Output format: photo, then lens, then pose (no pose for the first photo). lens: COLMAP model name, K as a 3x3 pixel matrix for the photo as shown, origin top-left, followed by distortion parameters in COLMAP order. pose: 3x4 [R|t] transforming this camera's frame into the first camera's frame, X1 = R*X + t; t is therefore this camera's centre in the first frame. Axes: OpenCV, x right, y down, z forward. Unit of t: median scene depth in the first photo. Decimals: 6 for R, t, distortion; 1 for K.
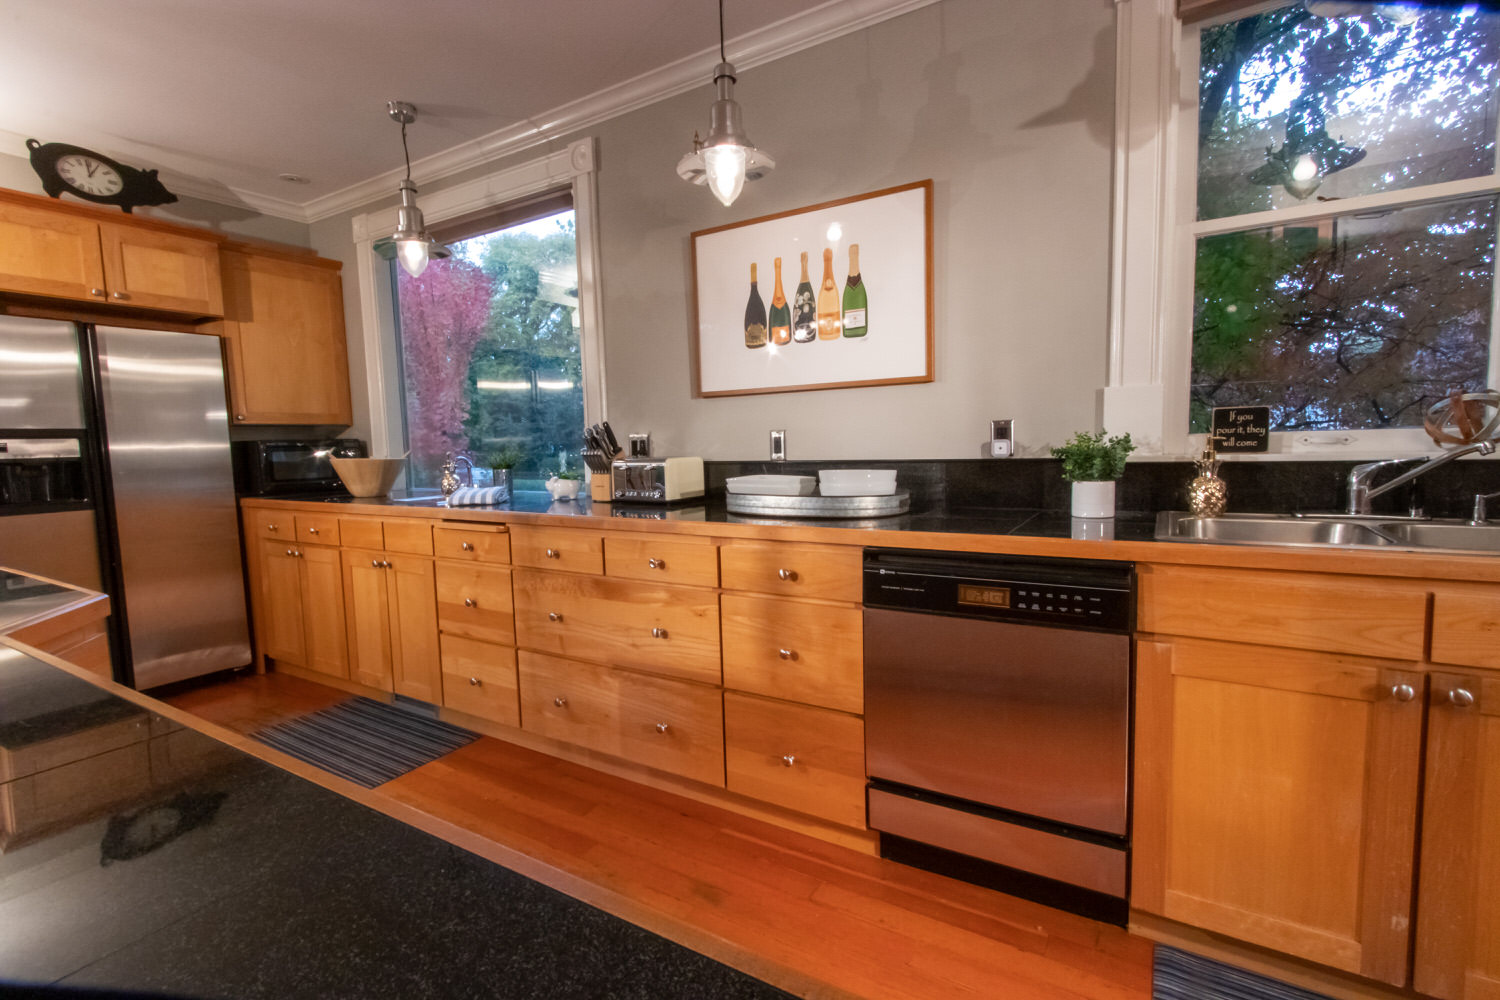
lens RADIAL K [[680.2, 0, 748.6], [0, 680.2, 504.3], [0, 0, 1]] dist [0.005879, 0.000235]
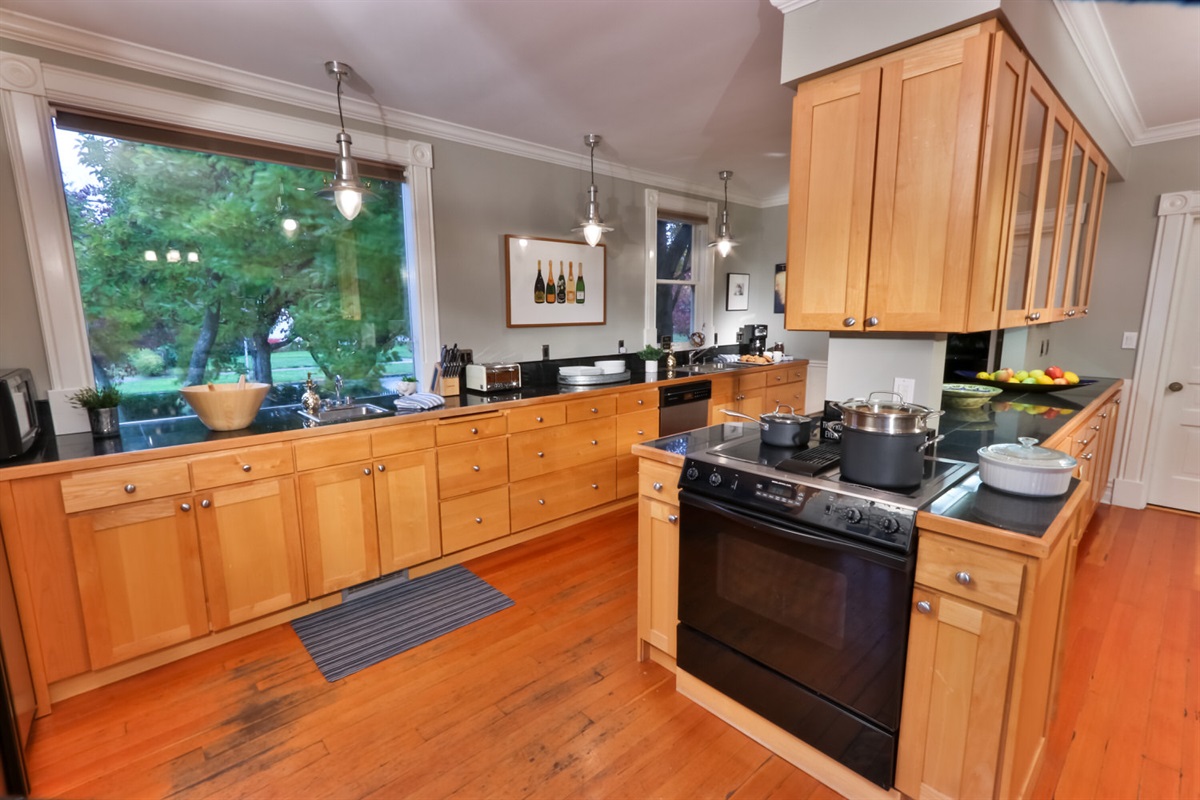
lens RADIAL K [[549.5, 0, 600.5], [0, 549.5, 400.8], [0, 0, 1]] dist [-0.001187, -0.000011]
pose [[0.280690, -0.131048, 0.950810, -1.557599], [0.087318, 0.990014, 0.110674, -0.118682], [-0.955818, 0.051958, 0.289329, 0.414481]]
